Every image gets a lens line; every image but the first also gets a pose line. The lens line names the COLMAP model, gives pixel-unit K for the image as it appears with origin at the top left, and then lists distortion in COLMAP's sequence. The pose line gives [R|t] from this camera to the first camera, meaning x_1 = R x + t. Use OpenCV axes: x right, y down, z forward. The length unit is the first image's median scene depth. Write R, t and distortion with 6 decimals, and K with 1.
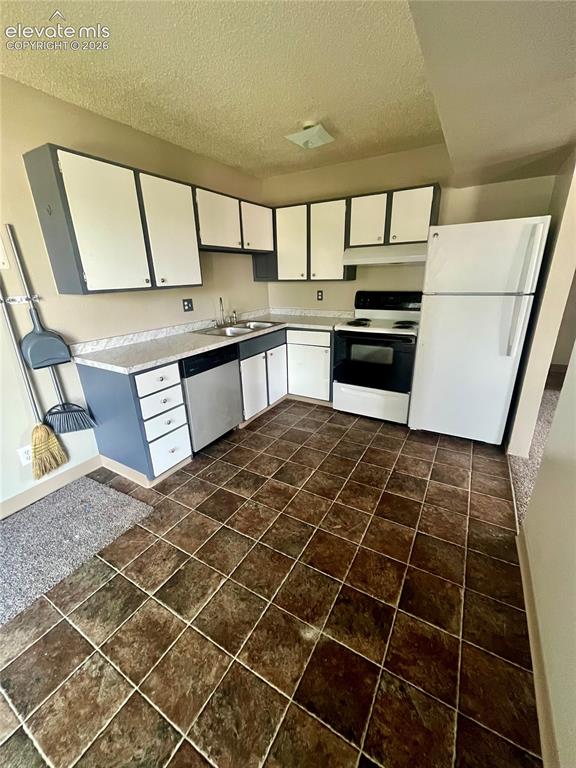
lens RADIAL K [[311.2, 0, 287.0], [0, 311.2, 384.2], [0, 0, 1]] dist [-0.001404, 0.000619]
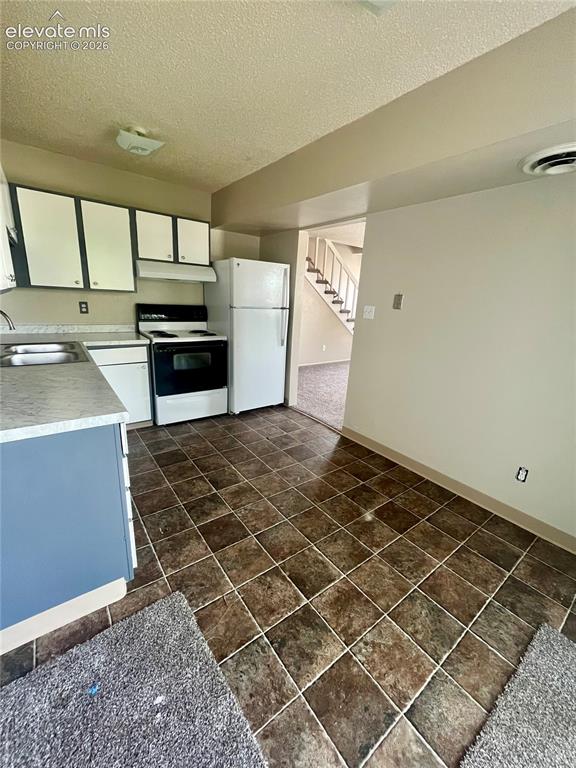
lens RADIAL K [[311.2, 0, 290.1], [0, 311.2, 383.8], [0, 0, 1]] dist [-0.001404, 0.000619]
pose [[0.375797, -0.206978, 0.903292, -1.098294], [0.248477, 0.961551, 0.116953, -0.113213], [-0.892768, 0.180497, 0.412777, 0.460161]]
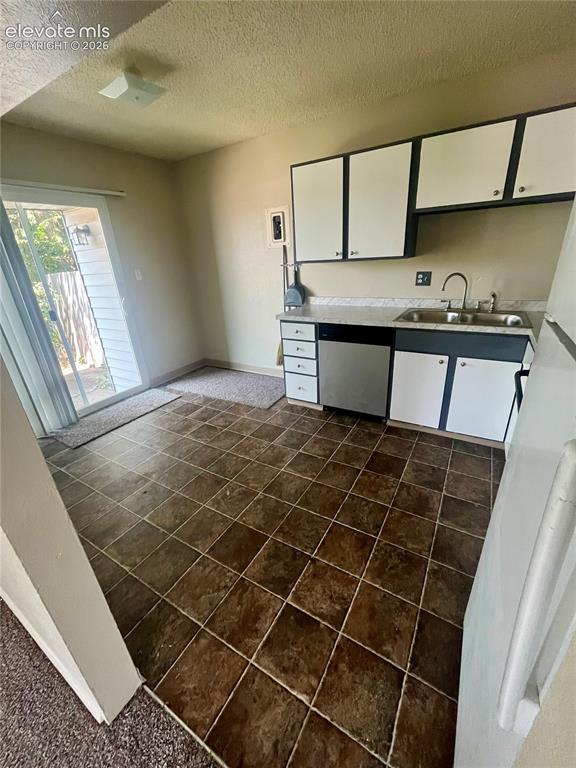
lens RADIAL K [[311.2, 0, 286.9], [0, 311.2, 381.5], [0, 0, 1]] dist [-0.001404, 0.000619]
pose [[-0.012888, 0.401493, -0.915772, 0.790667], [-0.280907, 0.877511, 0.388672, -0.293192], [0.959648, 0.262256, 0.101473, 0.770683]]
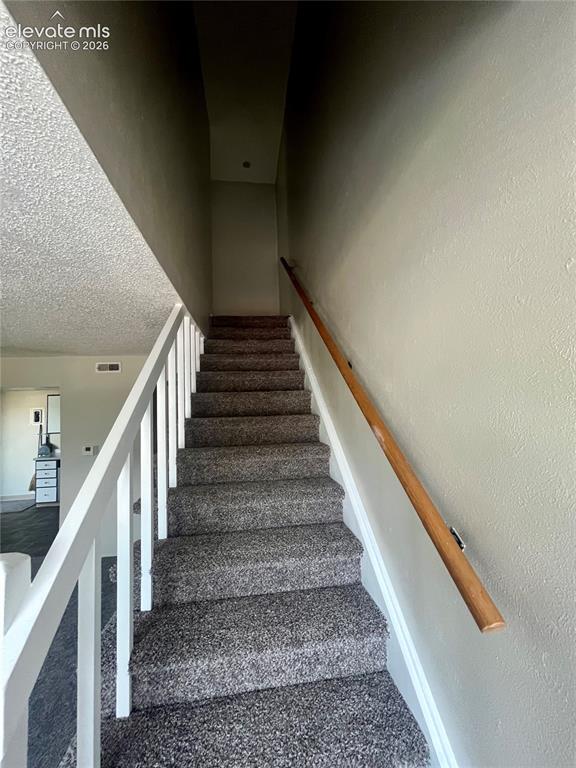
lens RADIAL K [[311.2, 0, 287.6], [0, 311.2, 384.3], [0, 0, 1]] dist [-0.001404, 0.000619]
pose [[0.611502, -0.046988, -0.789846, 2.747741], [-0.244176, 0.938308, -0.244861, -0.473468], [0.752624, 0.342594, 0.562304, 0.716241]]
